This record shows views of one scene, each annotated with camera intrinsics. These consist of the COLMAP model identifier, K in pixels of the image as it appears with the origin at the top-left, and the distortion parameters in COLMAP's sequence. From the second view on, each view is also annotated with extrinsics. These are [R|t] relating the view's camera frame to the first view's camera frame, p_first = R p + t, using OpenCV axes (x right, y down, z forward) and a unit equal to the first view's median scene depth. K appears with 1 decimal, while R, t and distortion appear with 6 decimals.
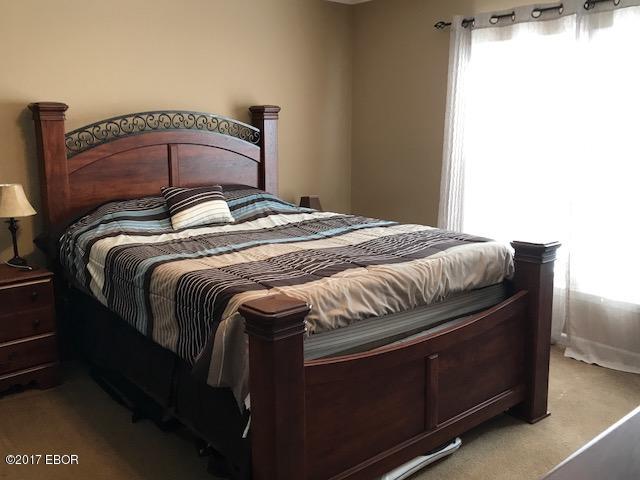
lens RADIAL K [[601.0, 0, 320.0], [0, 601.0, 240.0], [0, 0, 1]] dist [0.029039, -0.024704]
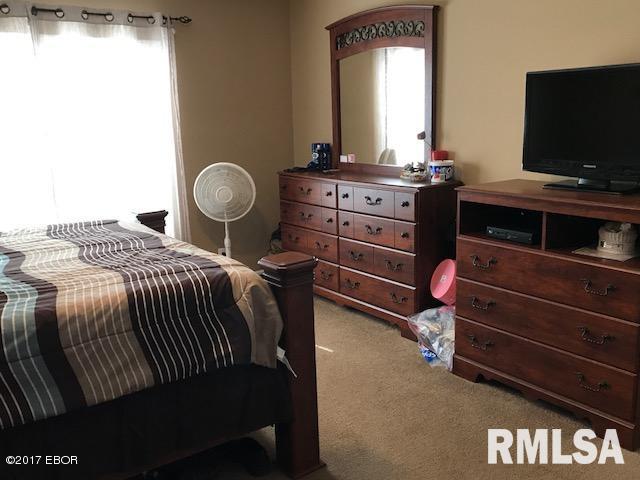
lens RADIAL K [[601.0, 0, 320.0], [0, 601.0, 240.0], [0, 0, 1]] dist [0.029039, -0.024704]
pose [[0.074025, -0.183105, 0.980302, -0.736887], [0.227348, 0.960213, 0.162185, -0.056483], [-0.970996, 0.210864, 0.112708, 0.510397]]
